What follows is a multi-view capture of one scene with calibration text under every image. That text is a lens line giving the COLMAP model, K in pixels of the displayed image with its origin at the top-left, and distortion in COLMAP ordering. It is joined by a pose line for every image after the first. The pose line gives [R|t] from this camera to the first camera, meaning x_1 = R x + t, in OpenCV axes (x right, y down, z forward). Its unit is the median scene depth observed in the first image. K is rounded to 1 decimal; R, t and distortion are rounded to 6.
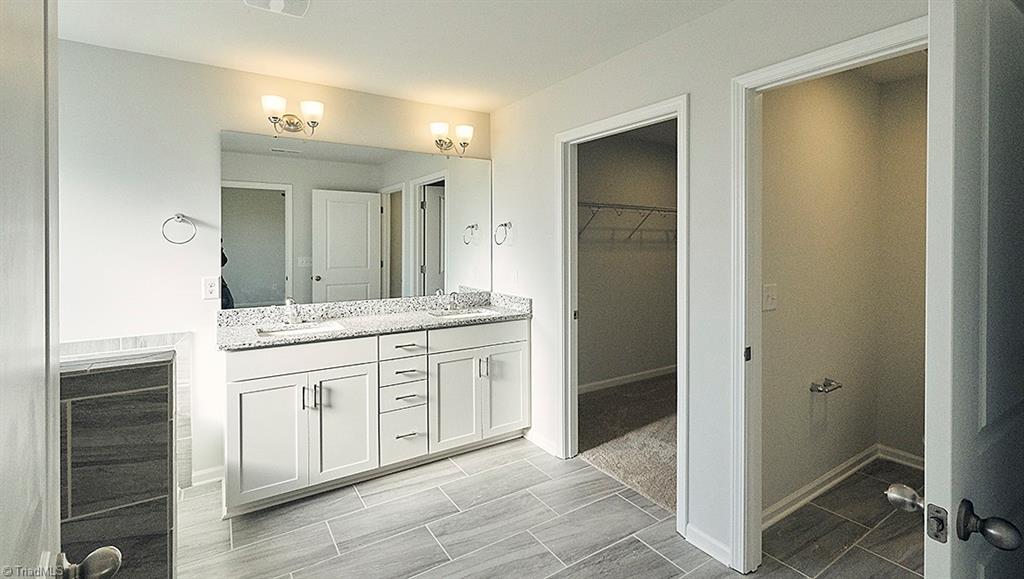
lens RADIAL K [[458.3, 0, 510.1], [0, 458.3, 290.2], [0, 0, 1]] dist [0.003731, -0.000697]
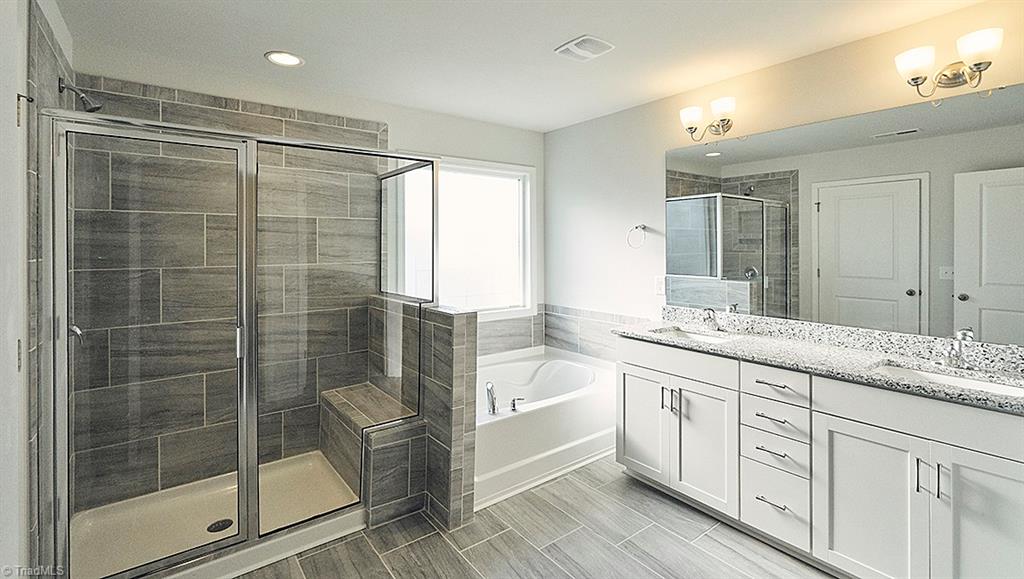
lens RADIAL K [[458.3, 0, 509.9], [0, 458.3, 288.6], [0, 0, 1]] dist [0.003731, -0.000697]
pose [[0.076560, 0.093762, -0.992647, 0.472811], [-0.103882, 0.990900, 0.085585, -0.054741], [0.991639, 0.096565, 0.085603, 0.491496]]
